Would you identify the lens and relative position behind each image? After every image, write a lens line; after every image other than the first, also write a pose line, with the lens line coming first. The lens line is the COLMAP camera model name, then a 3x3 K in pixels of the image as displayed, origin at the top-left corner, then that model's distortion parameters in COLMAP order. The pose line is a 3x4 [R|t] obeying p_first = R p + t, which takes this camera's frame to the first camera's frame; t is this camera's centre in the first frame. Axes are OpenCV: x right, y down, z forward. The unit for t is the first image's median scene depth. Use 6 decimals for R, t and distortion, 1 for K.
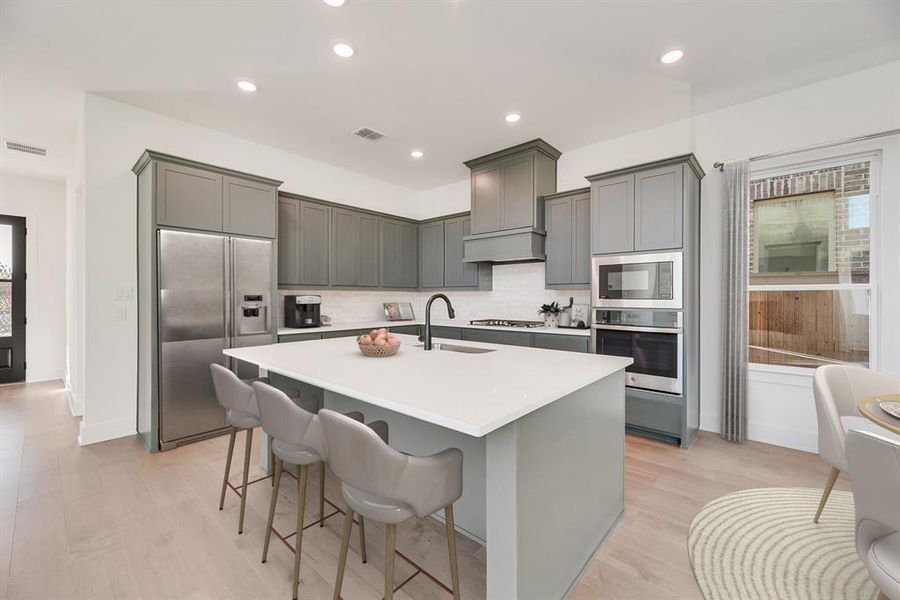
lens RADIAL K [[365.3, 0, 449.0], [0, 365.3, 297.6], [0, 0, 1]] dist [0.003320, -0.000278]
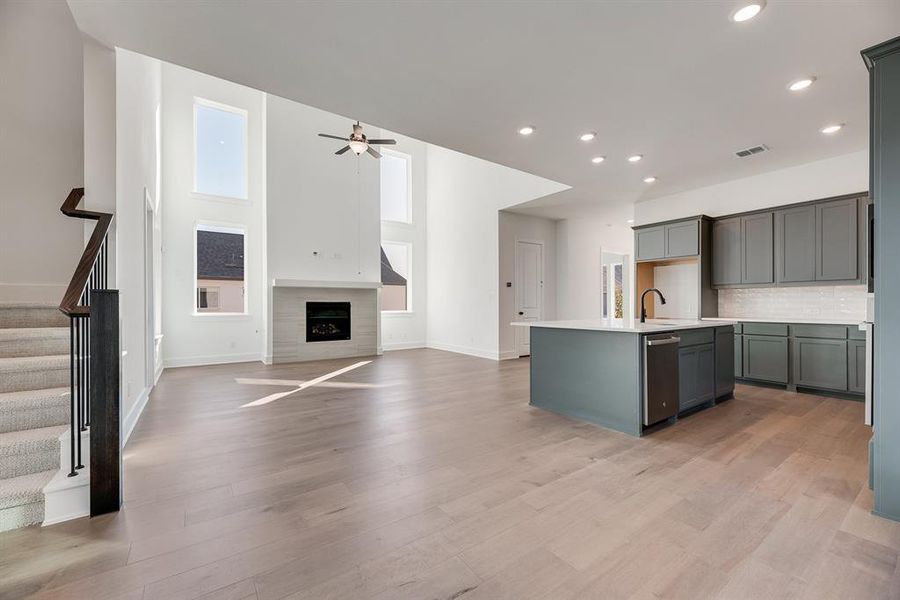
lens RADIAL K [[365.3, 0, 449.1], [0, 365.3, 301.7], [0, 0, 1]] dist [0.003320, -0.000278]
pose [[-0.218471, -0.002190, -0.975841, 1.640037], [-0.005027, 0.999987, -0.001119, 0.050844], [0.975831, 0.004661, -0.218479, 0.469538]]
